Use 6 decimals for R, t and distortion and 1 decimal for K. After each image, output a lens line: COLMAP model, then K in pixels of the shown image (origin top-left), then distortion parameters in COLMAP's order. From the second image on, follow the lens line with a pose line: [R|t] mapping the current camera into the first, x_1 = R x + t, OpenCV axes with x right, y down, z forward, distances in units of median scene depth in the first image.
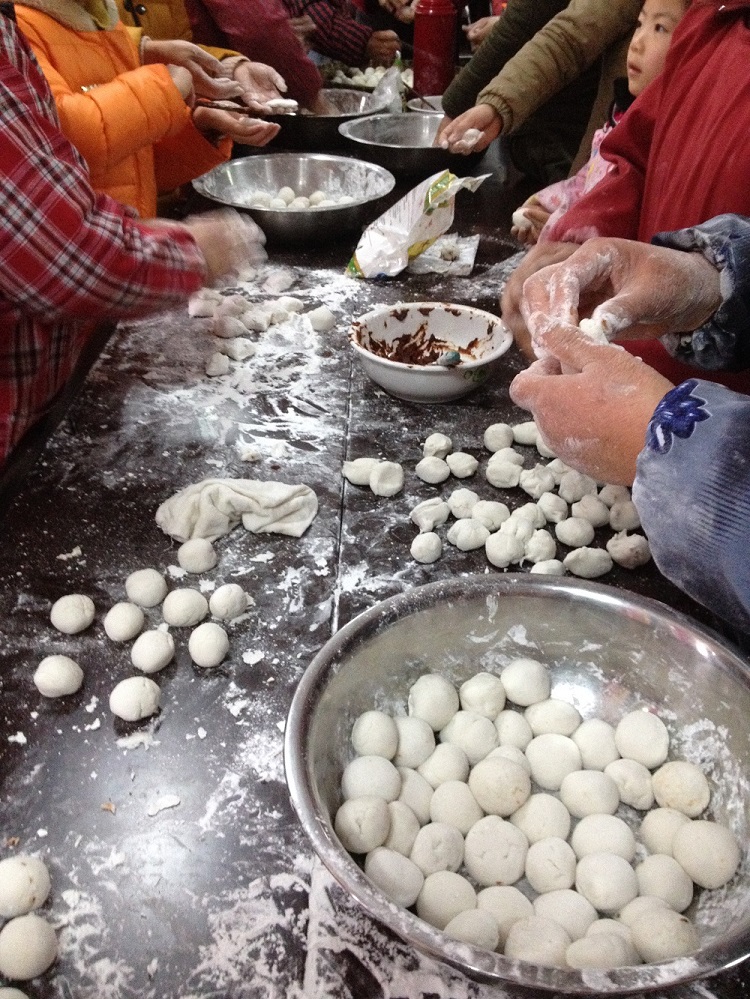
lens RADIAL K [[905.2, 0, 375.0], [0, 905.2, 499.5], [0, 0, 1]] dist [0.095224, -0.184733]
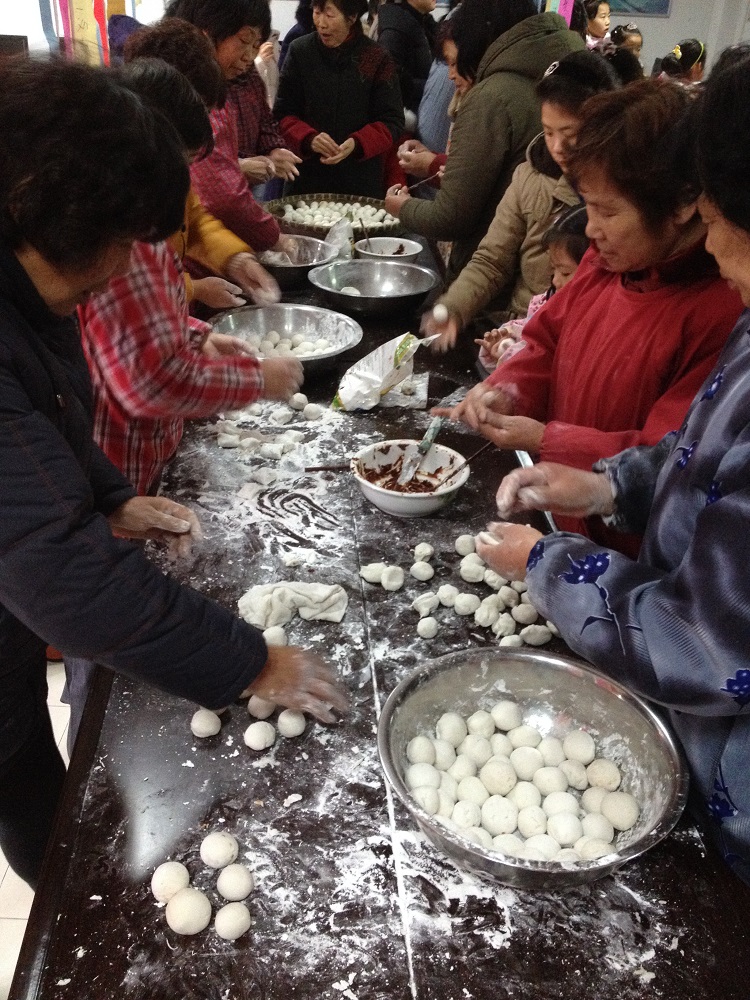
lens RADIAL K [[906.1, 0, 375.0], [0, 906.1, 500.0], [0, 0, 1]] dist [0.095224, -0.184733]
pose [[0.994259, -0.013888, 0.106098, -0.178403], [0.019964, 0.998208, -0.056419, -0.071030], [-0.105125, 0.058213, 0.992754, -0.456950]]
